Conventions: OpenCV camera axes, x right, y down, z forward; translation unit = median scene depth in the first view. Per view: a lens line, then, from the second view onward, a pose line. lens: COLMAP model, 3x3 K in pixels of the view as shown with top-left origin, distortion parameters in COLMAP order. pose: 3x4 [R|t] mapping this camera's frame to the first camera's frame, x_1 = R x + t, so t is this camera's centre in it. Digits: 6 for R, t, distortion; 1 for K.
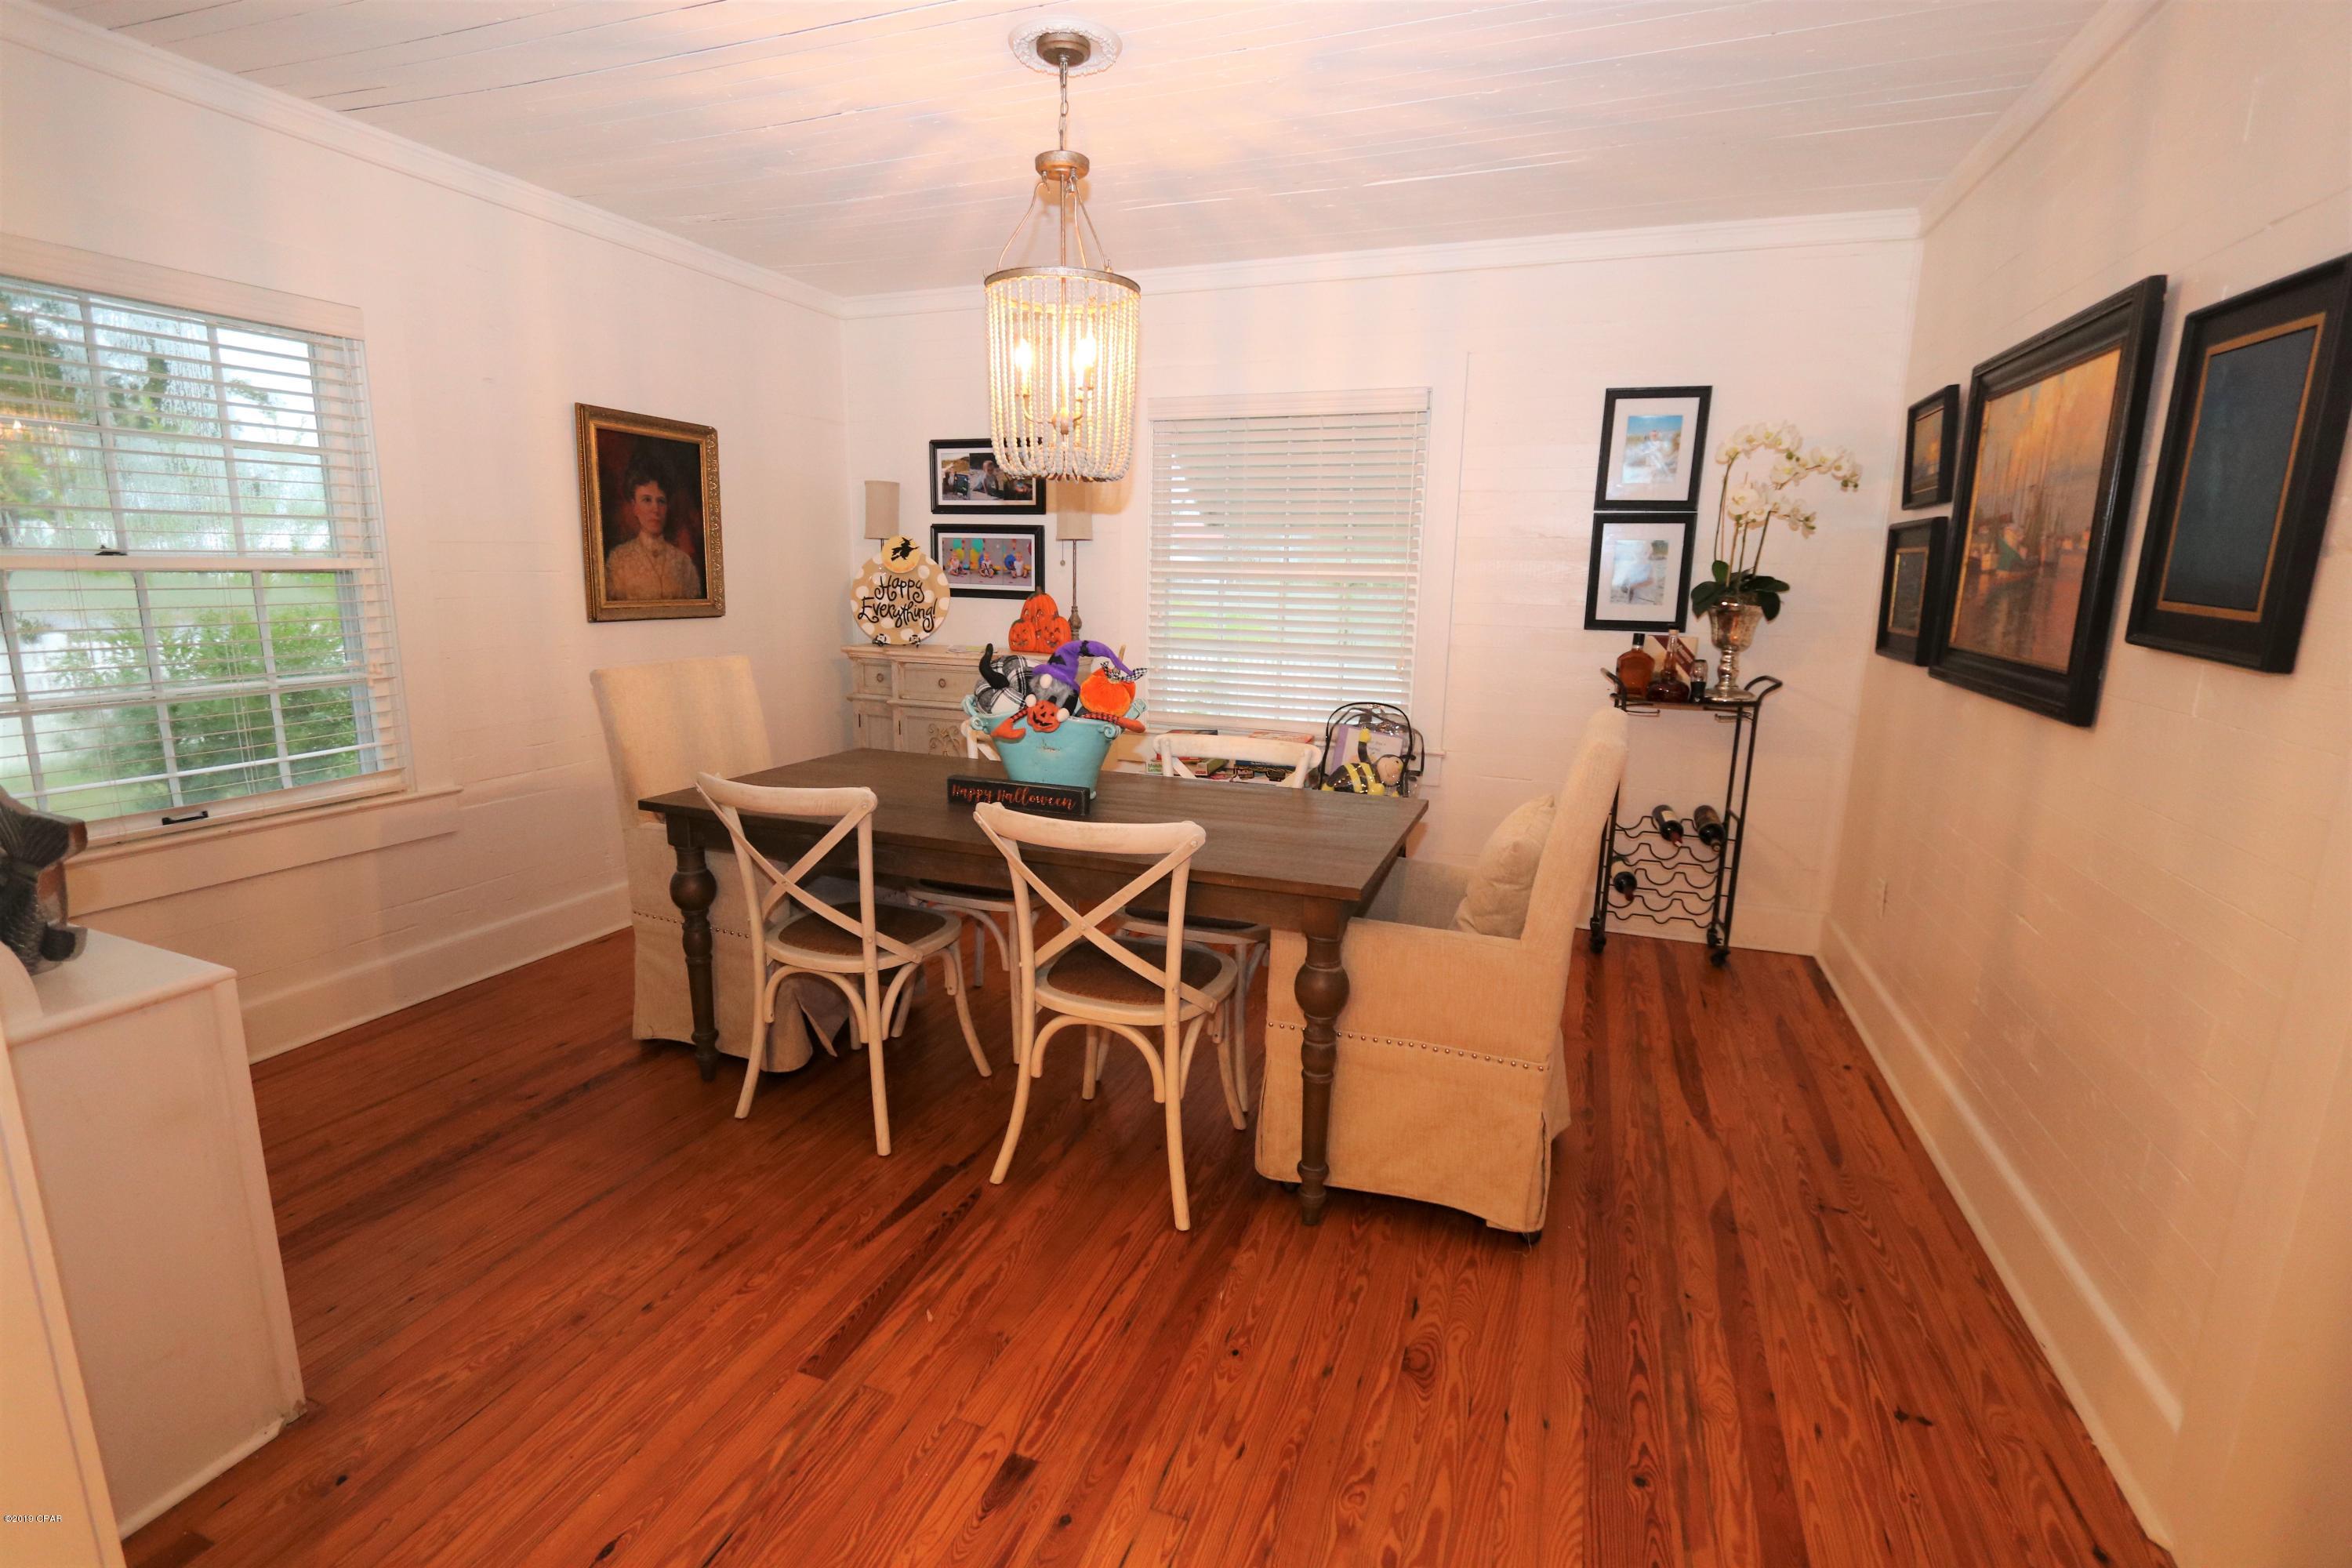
lens RADIAL K [[1079.8, 0, 1175.6], [0, 1079.8, 783.3], [0, 0, 1]] dist [-0.018078, 0.002311]
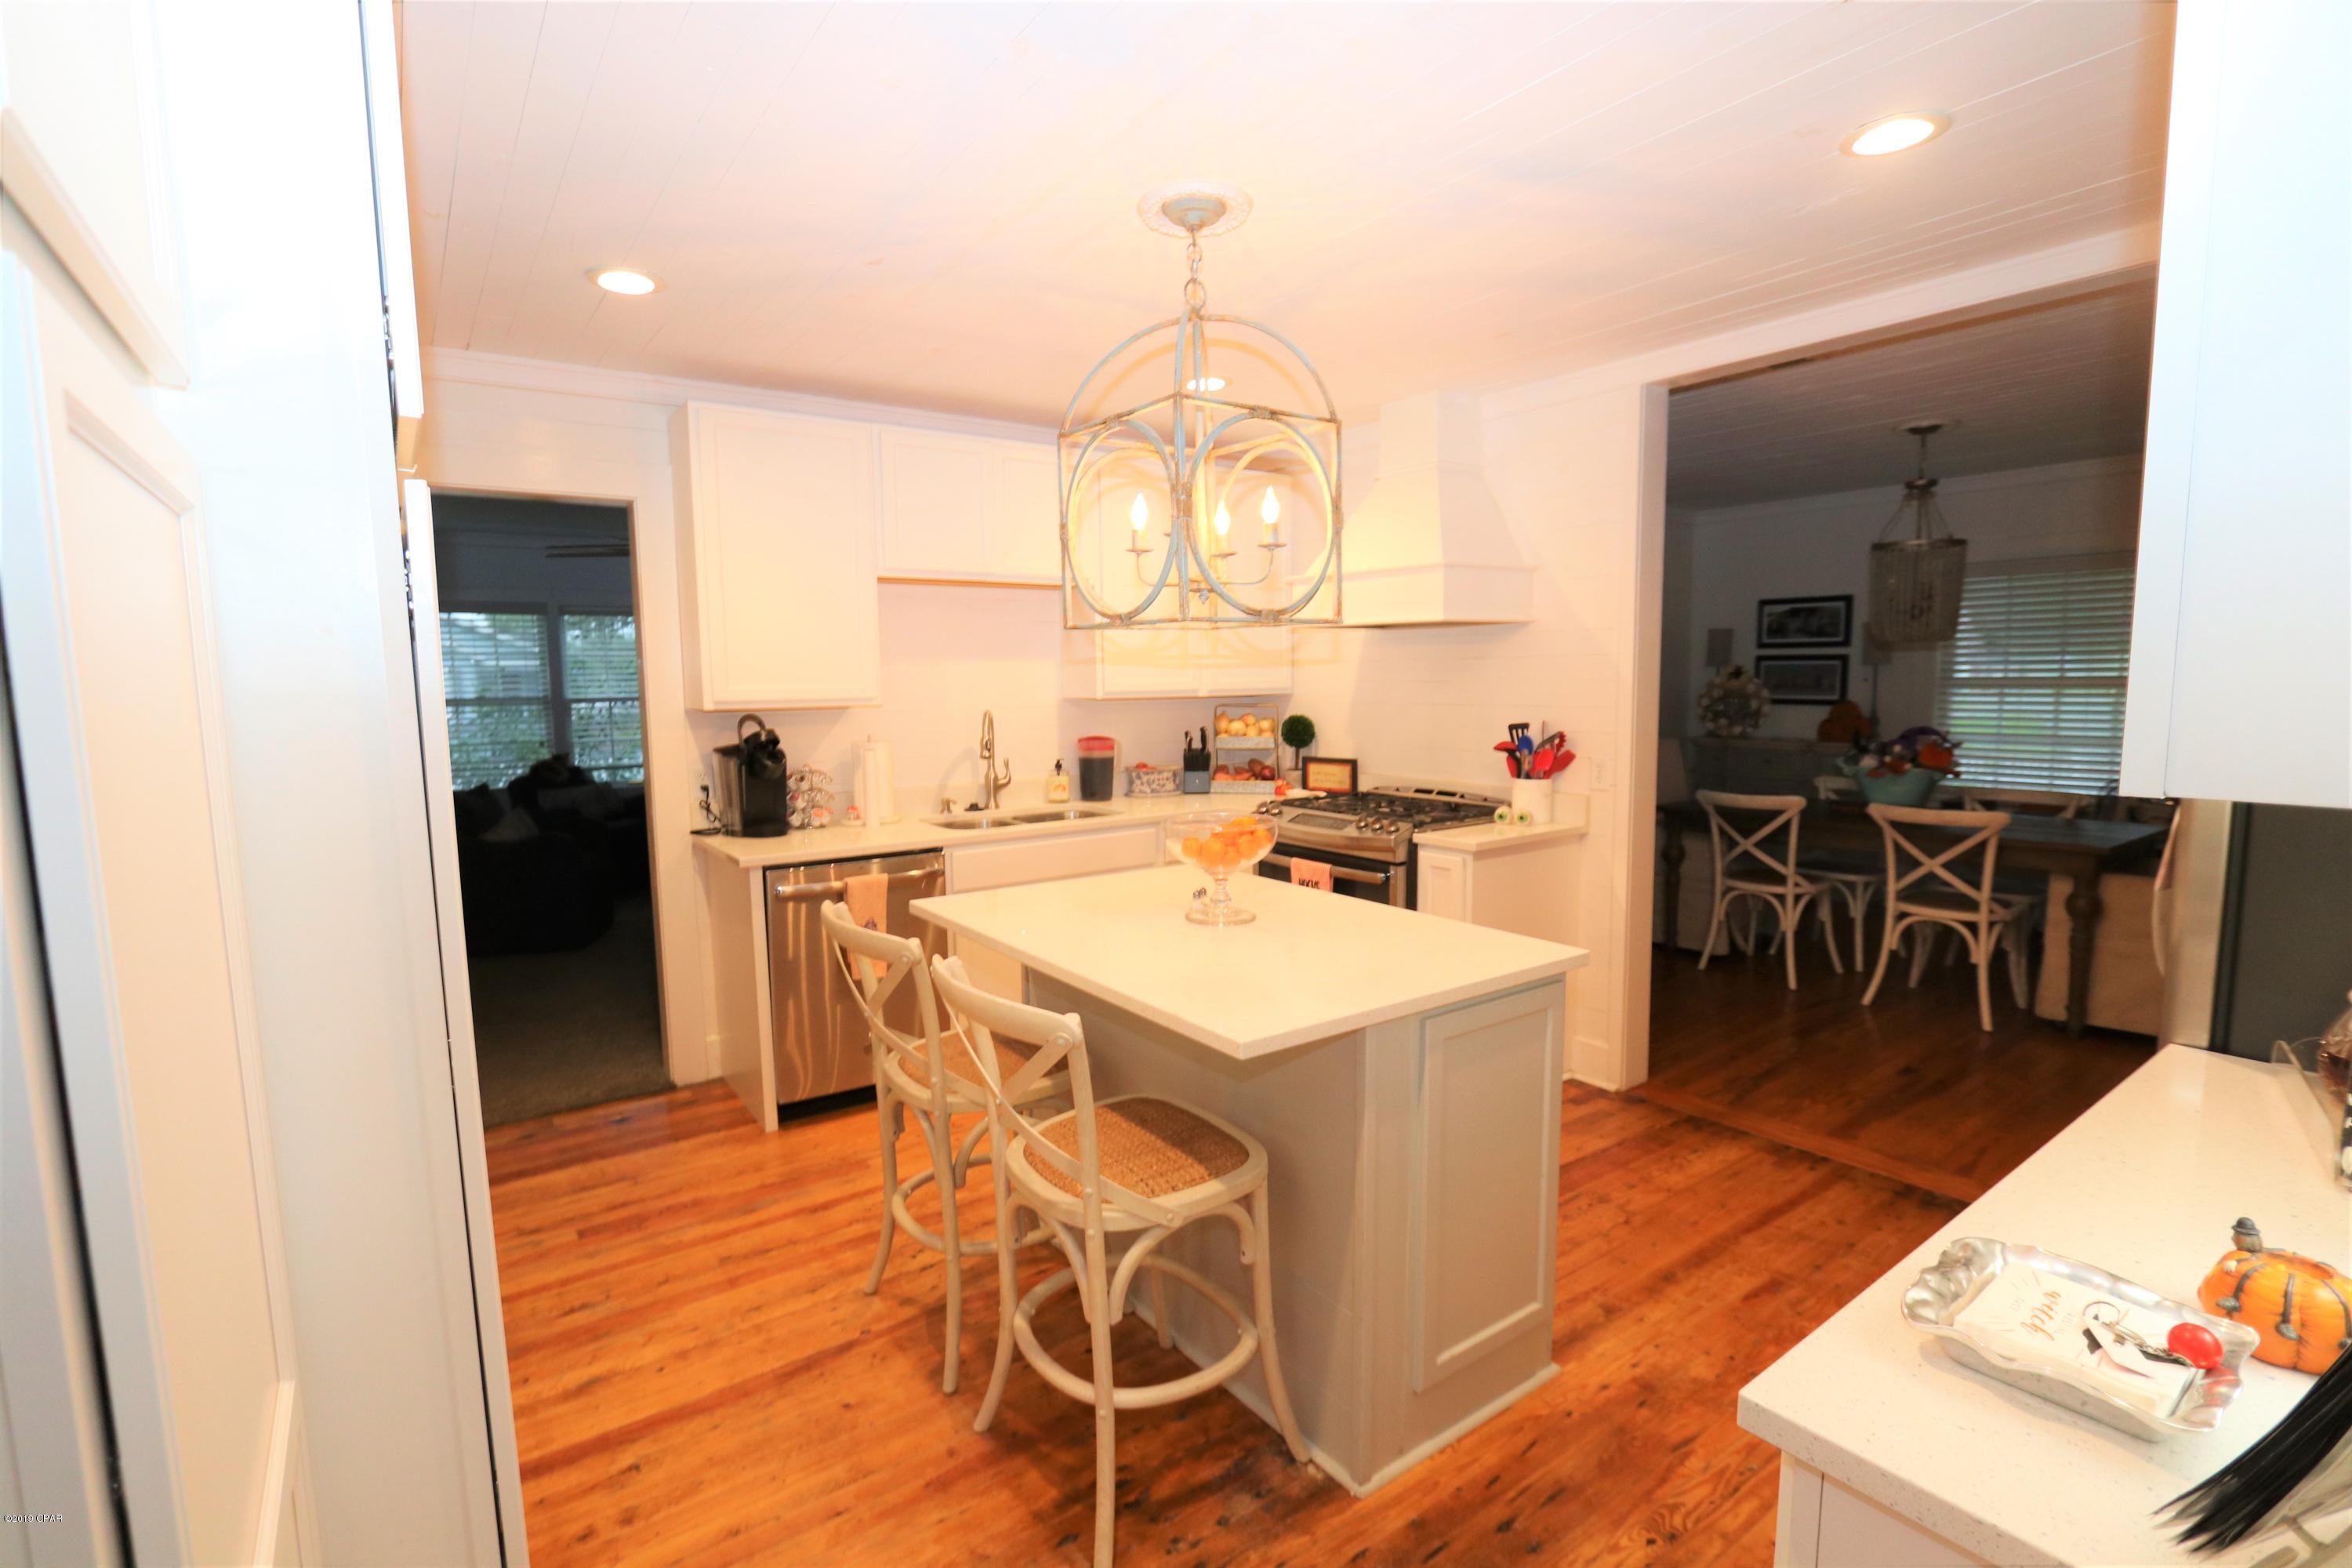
lens RADIAL K [[1079.8, 0, 1166.9], [0, 1079.8, 794.1], [0, 0, 1]] dist [-0.018078, 0.002311]
pose [[0.829391, 0.024858, -0.558116, -0.136301], [-0.075065, 0.994909, -0.067239, 0.208648], [0.553603, 0.097663, 0.827034, -1.250158]]
